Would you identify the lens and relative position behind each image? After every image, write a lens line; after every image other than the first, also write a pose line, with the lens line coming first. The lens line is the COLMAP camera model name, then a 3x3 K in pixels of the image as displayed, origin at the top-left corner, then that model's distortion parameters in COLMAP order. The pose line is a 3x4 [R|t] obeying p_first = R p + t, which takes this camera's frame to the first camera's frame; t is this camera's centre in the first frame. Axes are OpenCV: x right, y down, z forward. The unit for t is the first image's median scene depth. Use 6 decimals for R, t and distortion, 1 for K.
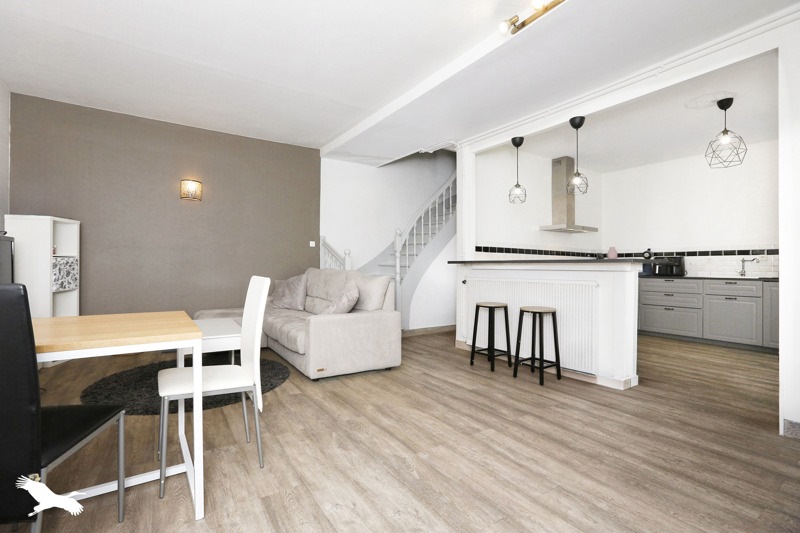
lens RADIAL K [[369.2, 0, 401.3], [0, 369.2, 264.1], [0, 0, 1]] dist [0.000070, -0.000157]
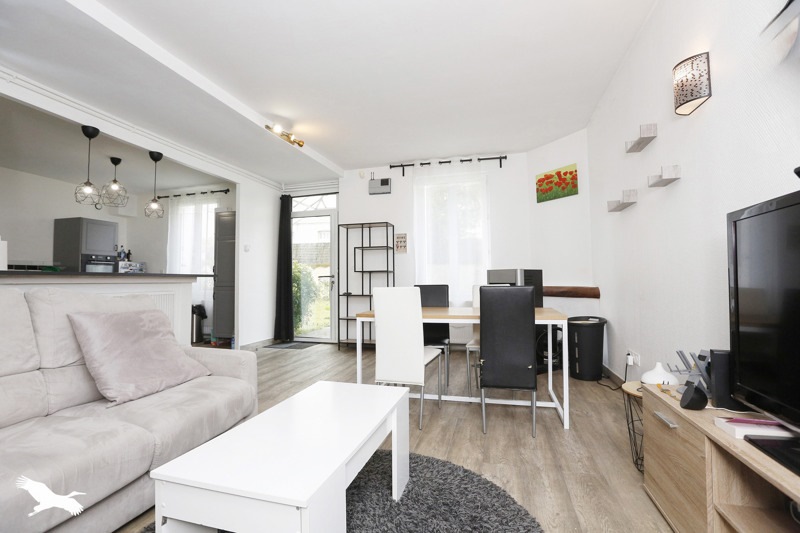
lens RADIAL K [[376.0, 0, 397.9], [0, 376.0, 266.5], [0, 0, 1]] dist [-0.000056, 0.000001]
pose [[-0.643529, 0.028701, 0.764883, -0.848082], [0.002482, 0.999370, -0.035411, 0.008757], [-0.765417, -0.020889, -0.643195, 1.086551]]
